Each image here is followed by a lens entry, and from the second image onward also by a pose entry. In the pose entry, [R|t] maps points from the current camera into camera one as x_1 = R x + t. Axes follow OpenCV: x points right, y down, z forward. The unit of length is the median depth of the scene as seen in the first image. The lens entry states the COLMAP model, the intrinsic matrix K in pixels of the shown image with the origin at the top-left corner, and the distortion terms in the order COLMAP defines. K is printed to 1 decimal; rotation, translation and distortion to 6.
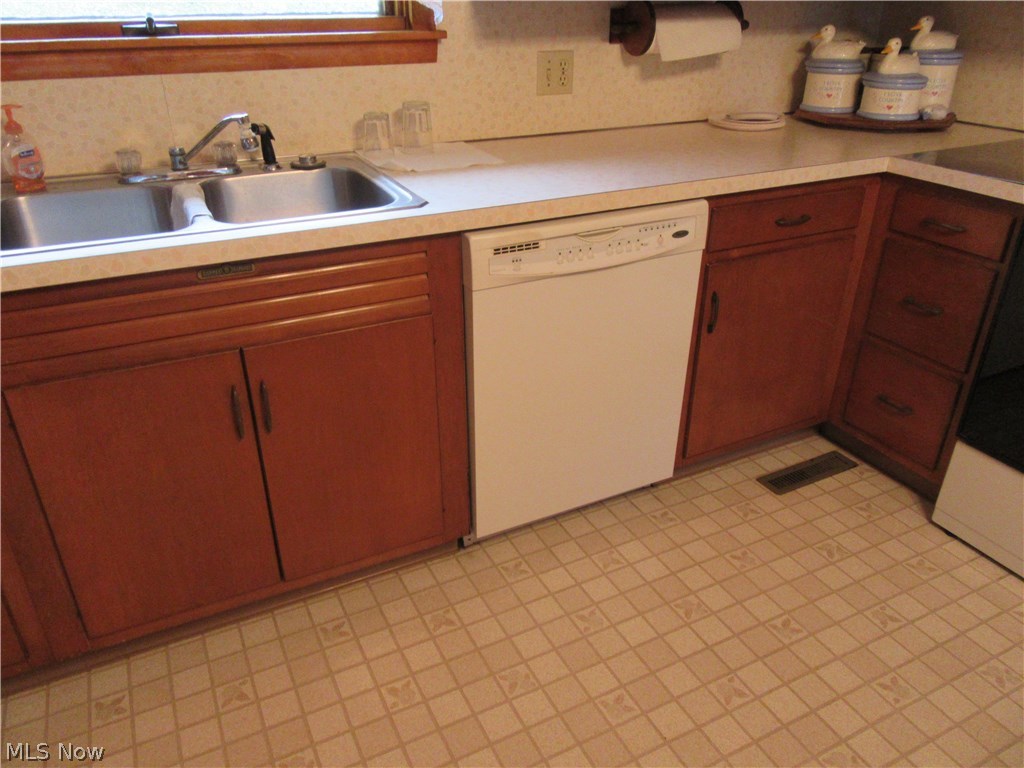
lens RADIAL K [[753.4, 0, 512.0], [0, 753.4, 384.0], [0, 0, 1]] dist [-0.002648, -0.005413]
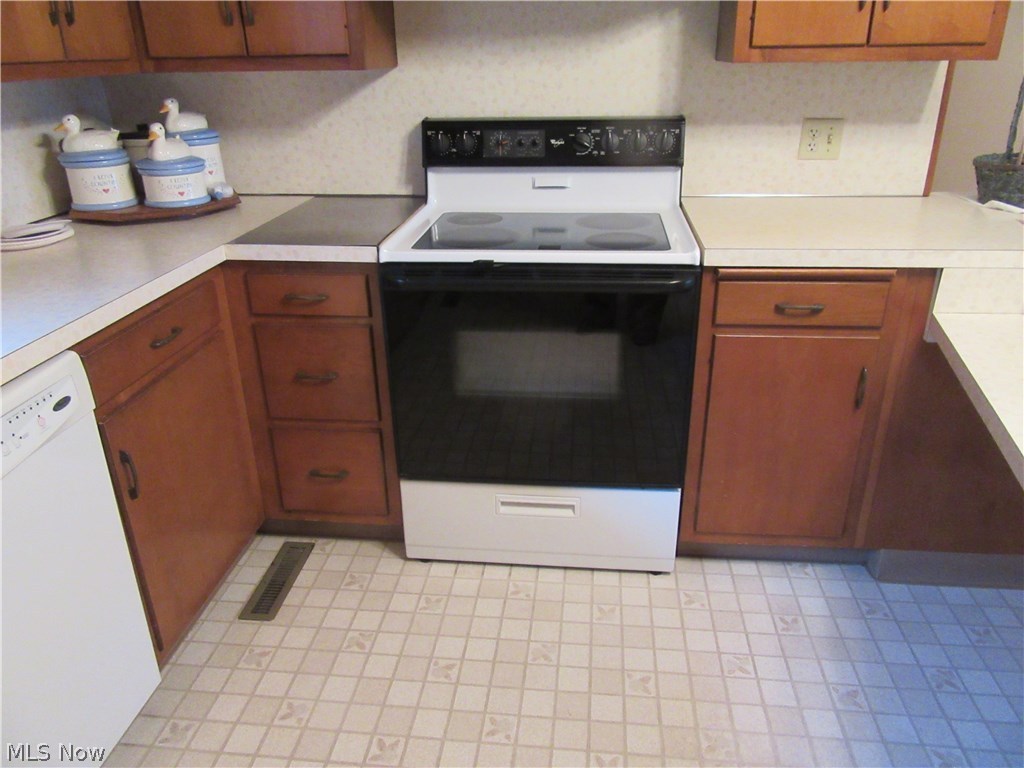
lens RADIAL K [[753.4, 0, 512.0], [0, 753.4, 384.0], [0, 0, 1]] dist [-0.002648, -0.005413]
pose [[0.543636, -0.347258, 0.764115, -0.078538], [0.402378, 0.906786, 0.125821, -0.107017], [-0.736581, 0.239062, 0.632691, 0.160684]]
